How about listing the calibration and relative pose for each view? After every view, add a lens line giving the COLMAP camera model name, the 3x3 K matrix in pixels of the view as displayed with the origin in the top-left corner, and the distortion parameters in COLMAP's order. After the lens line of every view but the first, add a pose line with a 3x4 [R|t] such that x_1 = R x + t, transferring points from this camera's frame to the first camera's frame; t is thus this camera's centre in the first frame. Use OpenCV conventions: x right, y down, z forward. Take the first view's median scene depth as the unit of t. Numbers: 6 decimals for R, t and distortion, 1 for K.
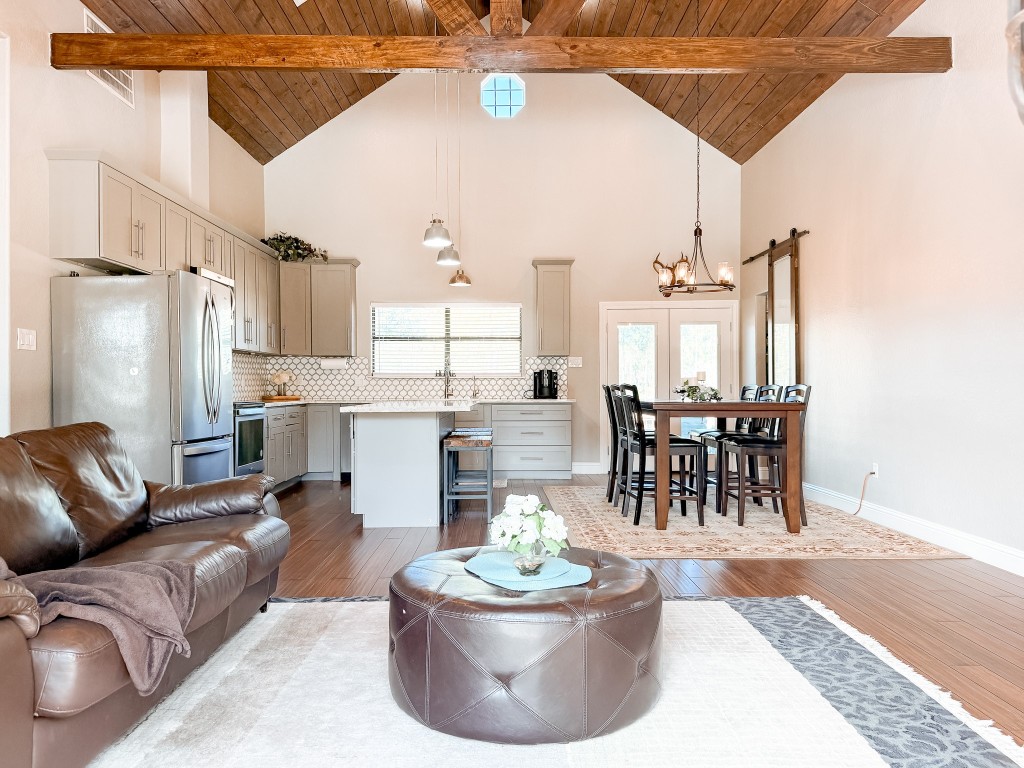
lens RADIAL K [[743.4, 0, 512.0], [0, 743.4, 384.0], [0, 0, 1]] dist [0.157902, -0.350727]
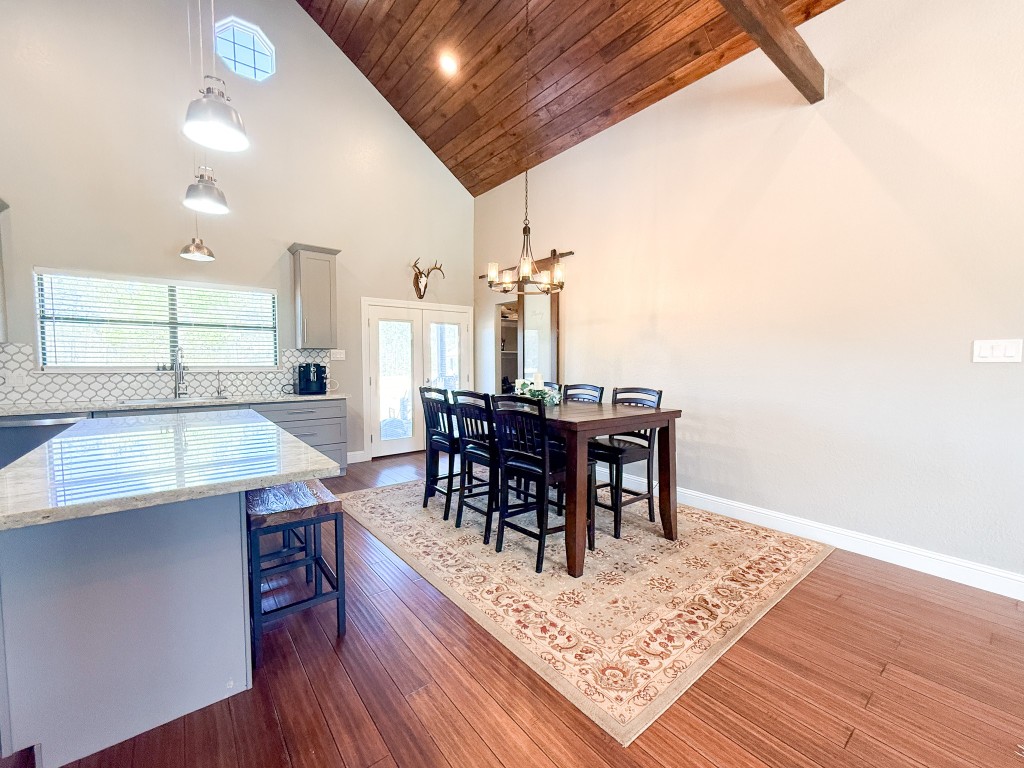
lens RADIAL K [[419.7, 0, 512.0], [0, 419.7, 384.0], [0, 0, 1]] dist [-0.000624, -0.000616]
pose [[0.790287, -0.028892, 0.612055, -0.078976], [-0.006199, 0.998460, 0.055137, -0.023504], [-0.612705, -0.047368, 0.788891, 0.415532]]
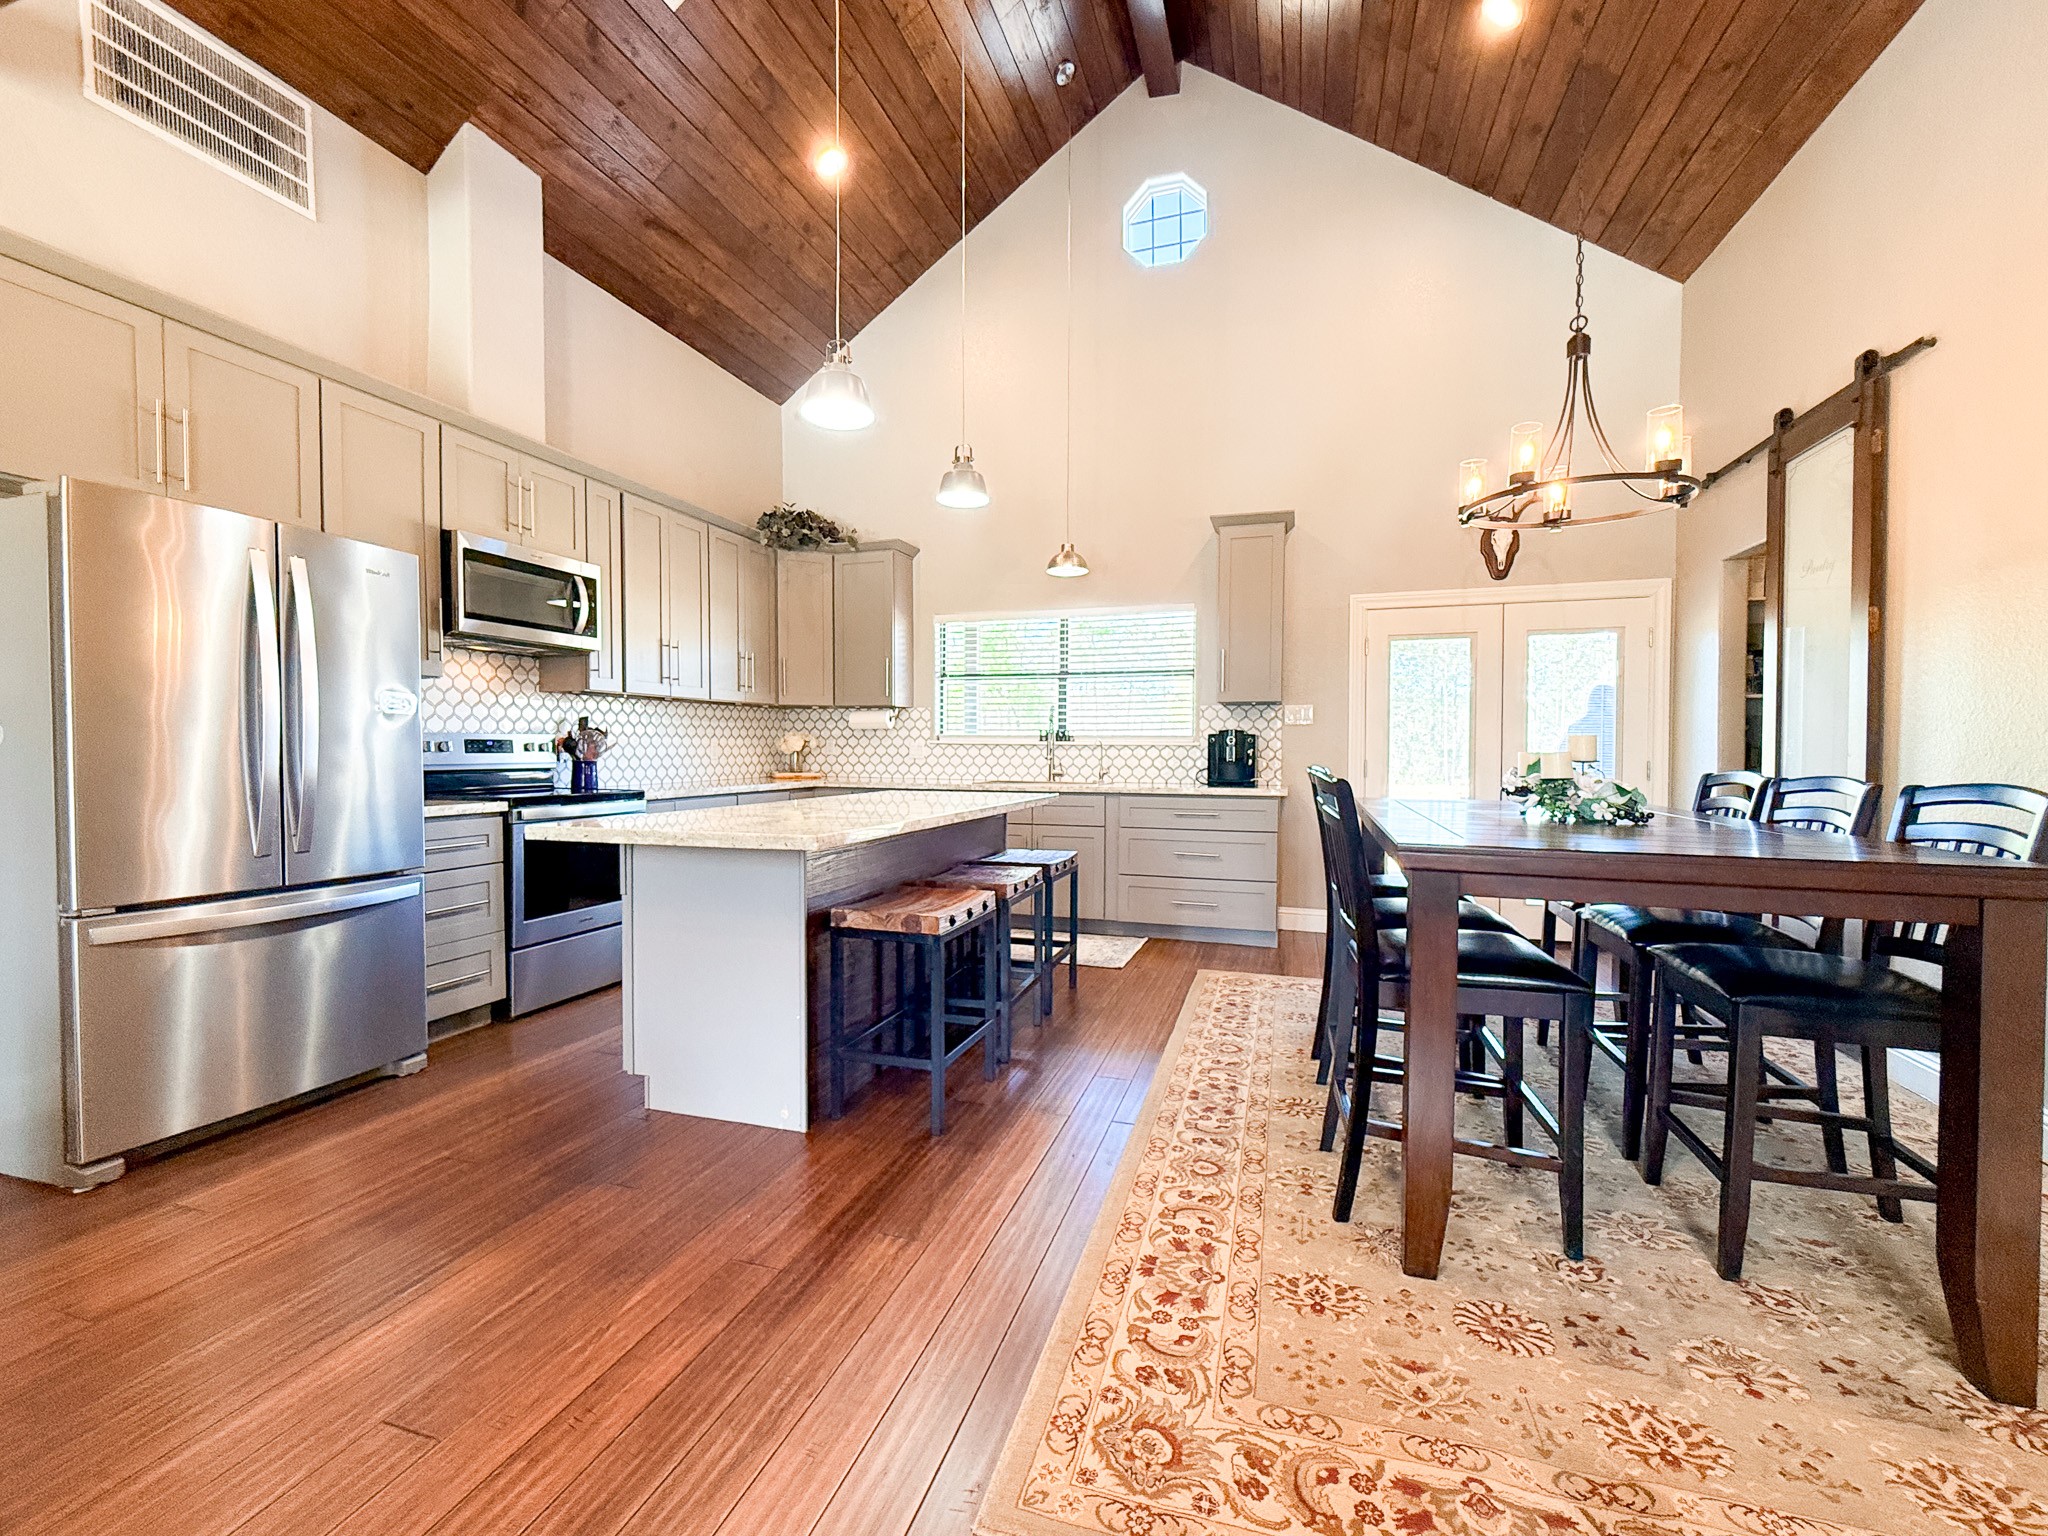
lens RADIAL K [[863.4, 0, 1024.0], [0, 863.4, 768.0], [0, 0, 1]] dist [0.000382, 0.000018]
pose [[0.950505, 0.014078, -0.310391, 0.092090], [-0.006168, 0.999631, 0.026452, -0.007452], [0.310649, -0.023228, 0.950241, 0.380108]]
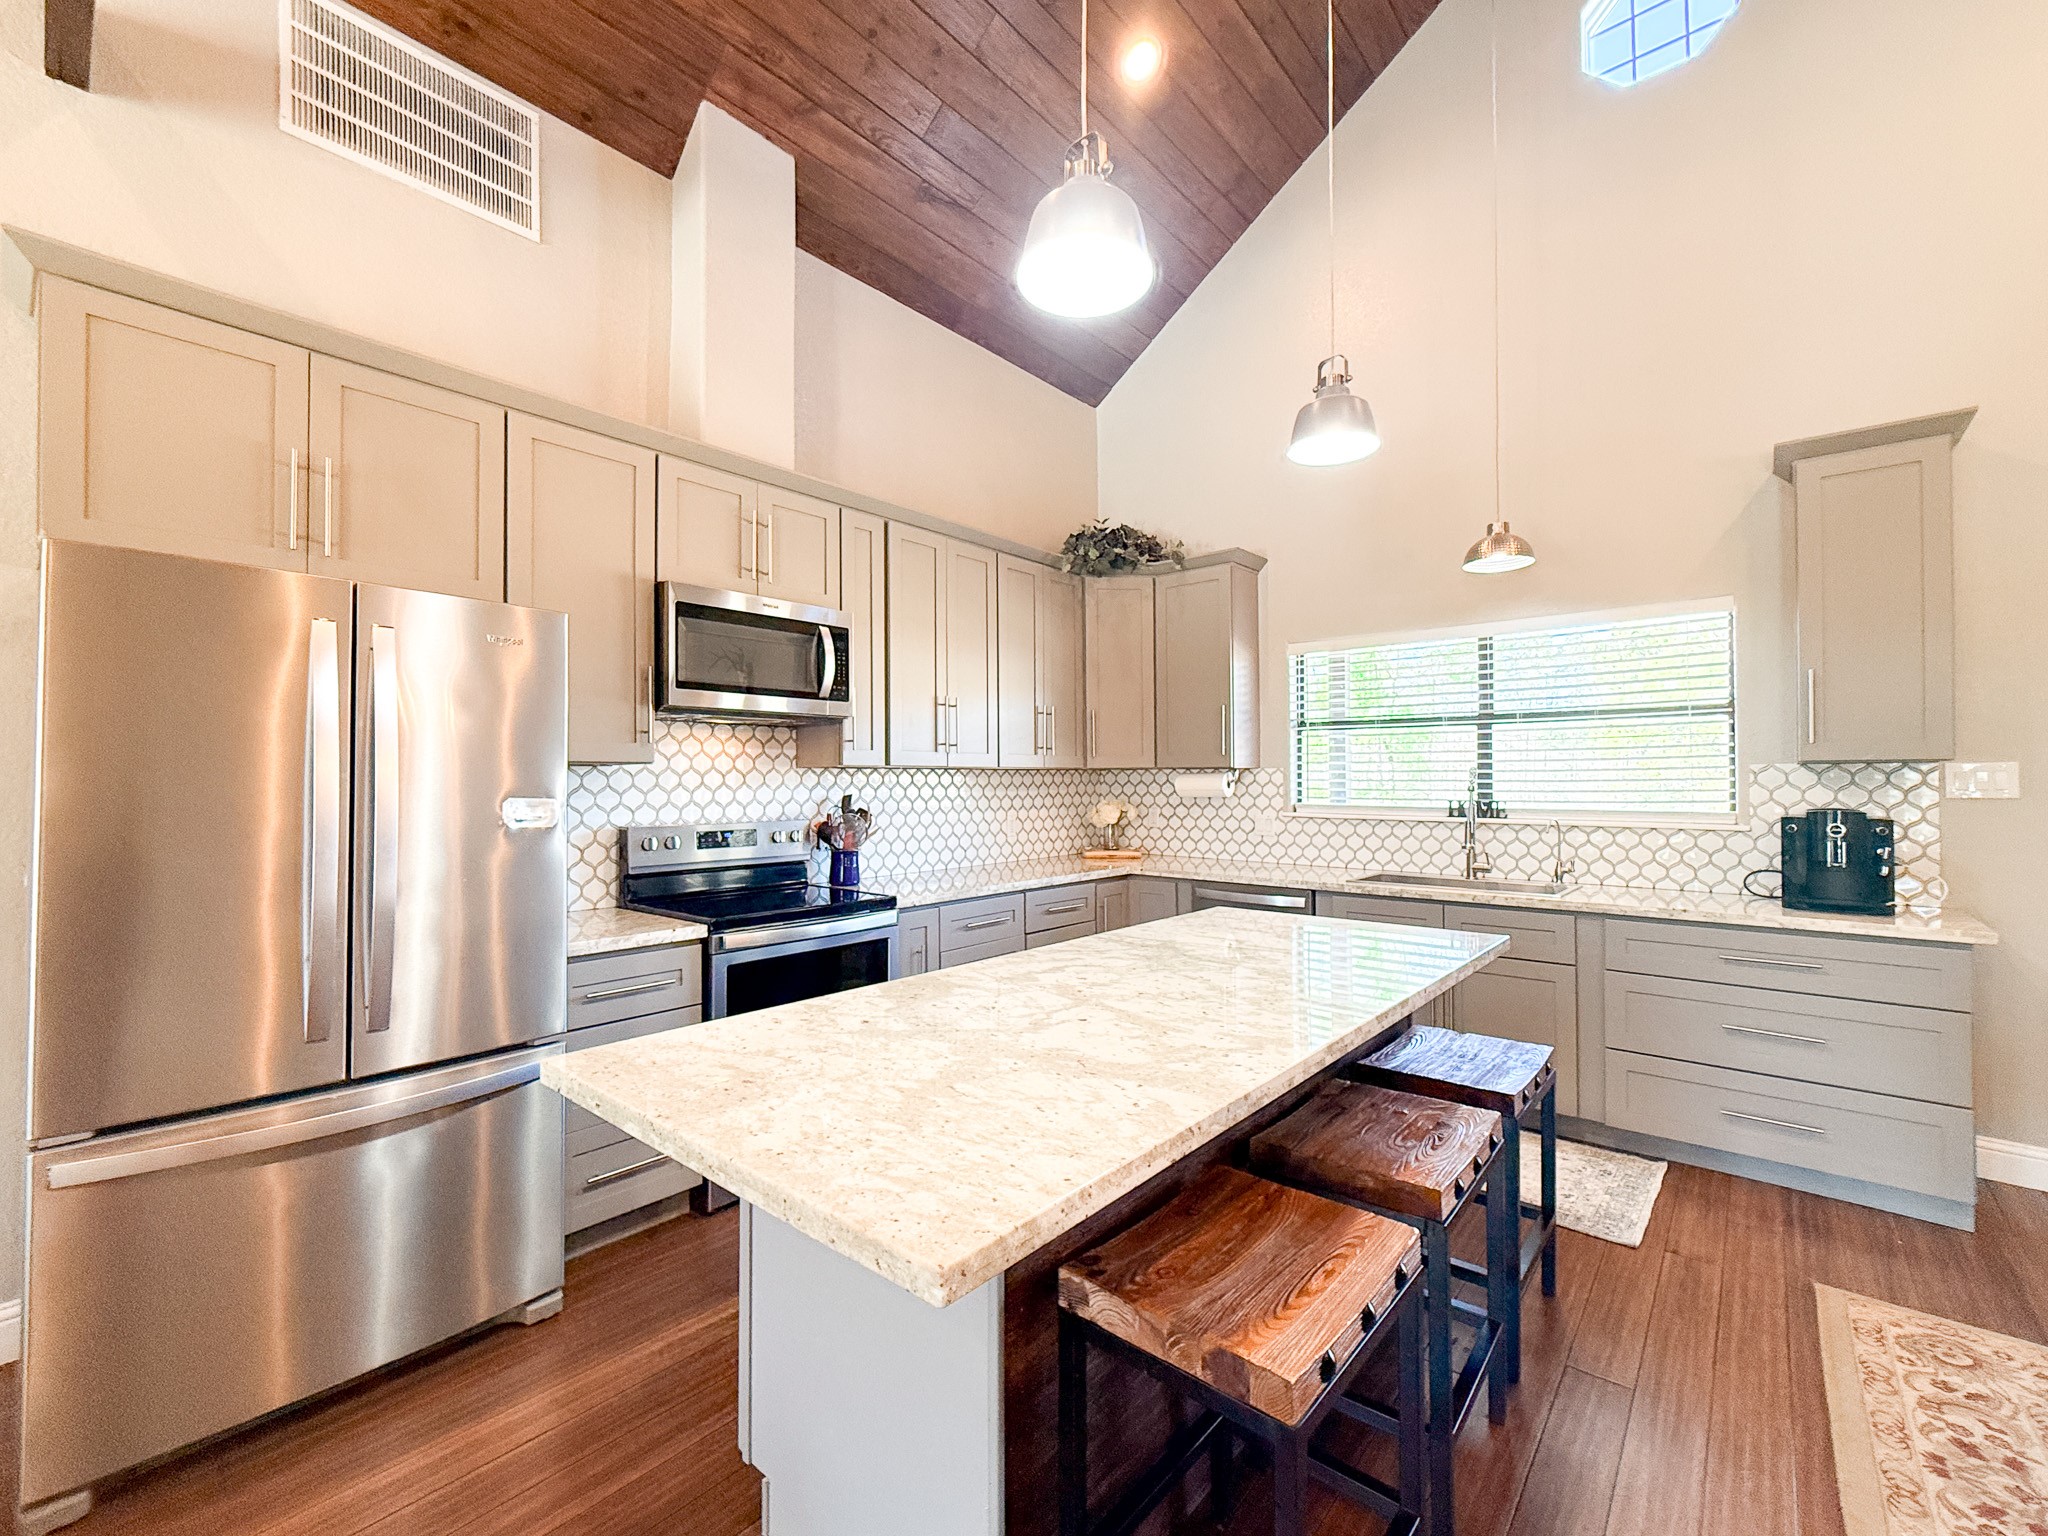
lens RADIAL K [[863.4, 0, 1024.0], [0, 863.4, 768.0], [0, 0, 1]] dist [0.000382, 0.000018]
pose [[0.751340, -0.008066, -0.659866, 0.029065], [0.000934, 0.999937, -0.011159, -0.031510], [0.659915, 0.007768, 0.751300, 0.526216]]
